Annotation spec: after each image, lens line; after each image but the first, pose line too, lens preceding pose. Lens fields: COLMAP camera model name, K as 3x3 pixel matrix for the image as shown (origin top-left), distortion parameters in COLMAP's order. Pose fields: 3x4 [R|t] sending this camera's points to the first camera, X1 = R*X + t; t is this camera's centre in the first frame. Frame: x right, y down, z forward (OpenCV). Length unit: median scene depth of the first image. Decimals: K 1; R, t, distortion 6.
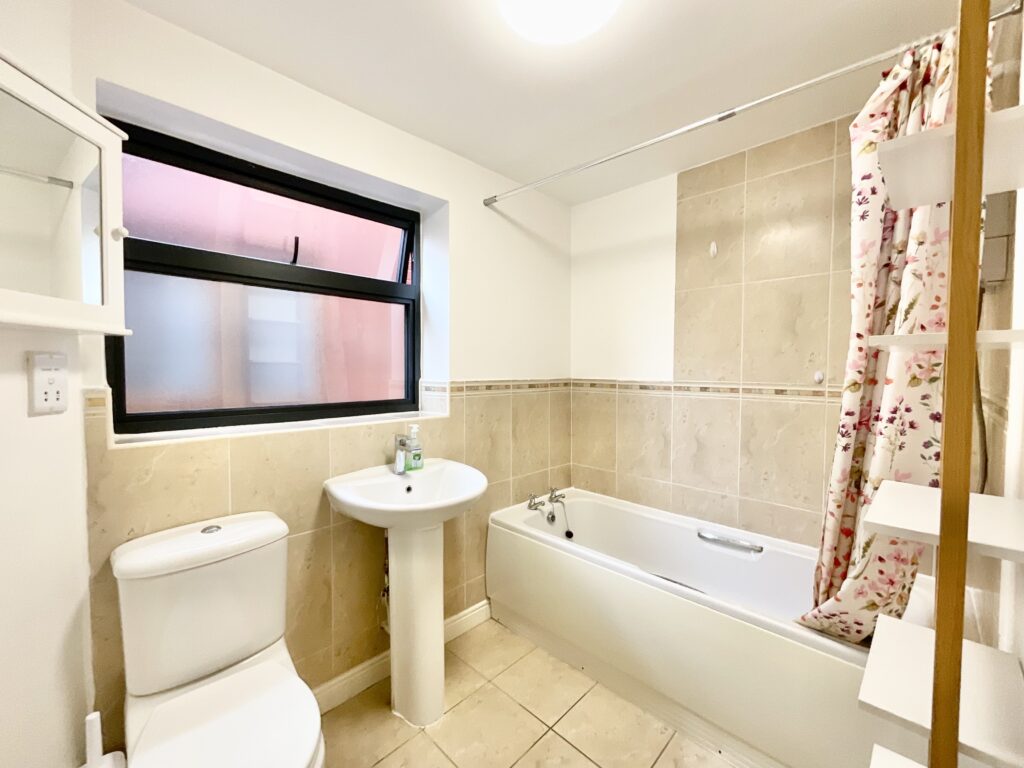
lens RADIAL K [[412.0, 0, 508.1], [0, 412.0, 383.9], [0, 0, 1]] dist [-0.000010, 0.000001]
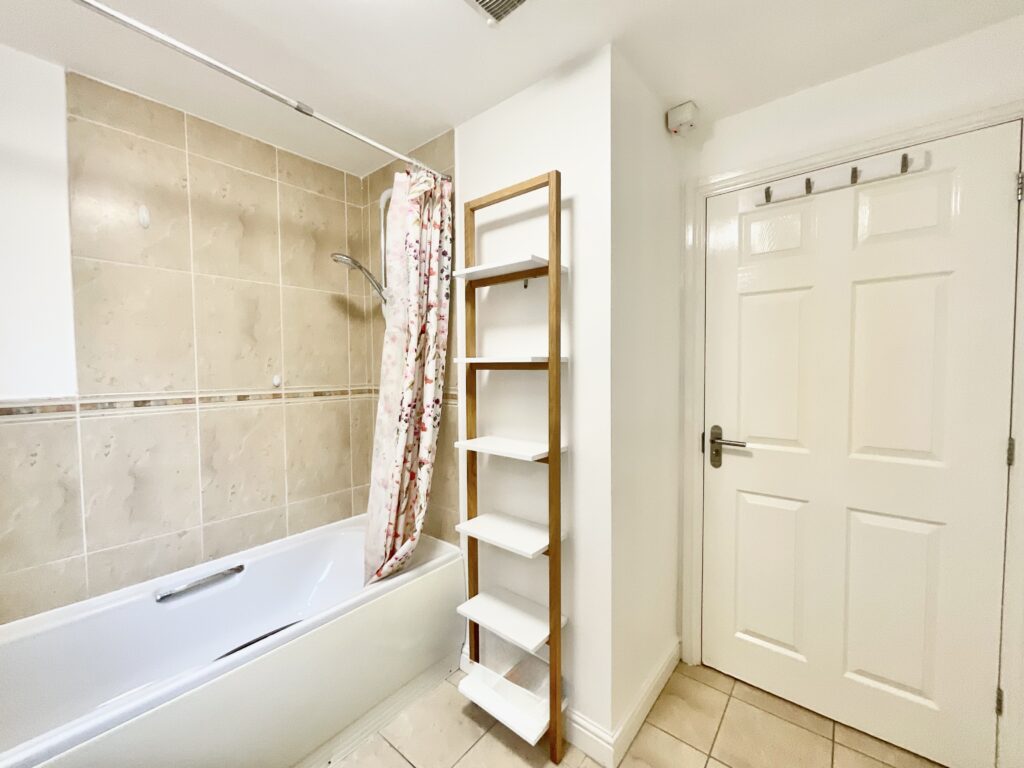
lens RADIAL K [[412.0, 0, 508.1], [0, 412.0, 383.9], [0, 0, 1]] dist [-0.000010, 0.000001]
pose [[-0.090694, -0.043487, 0.994929, -0.331547], [0.044620, 0.997865, 0.047682, -0.029425], [-0.994879, 0.048718, -0.088560, 0.440075]]
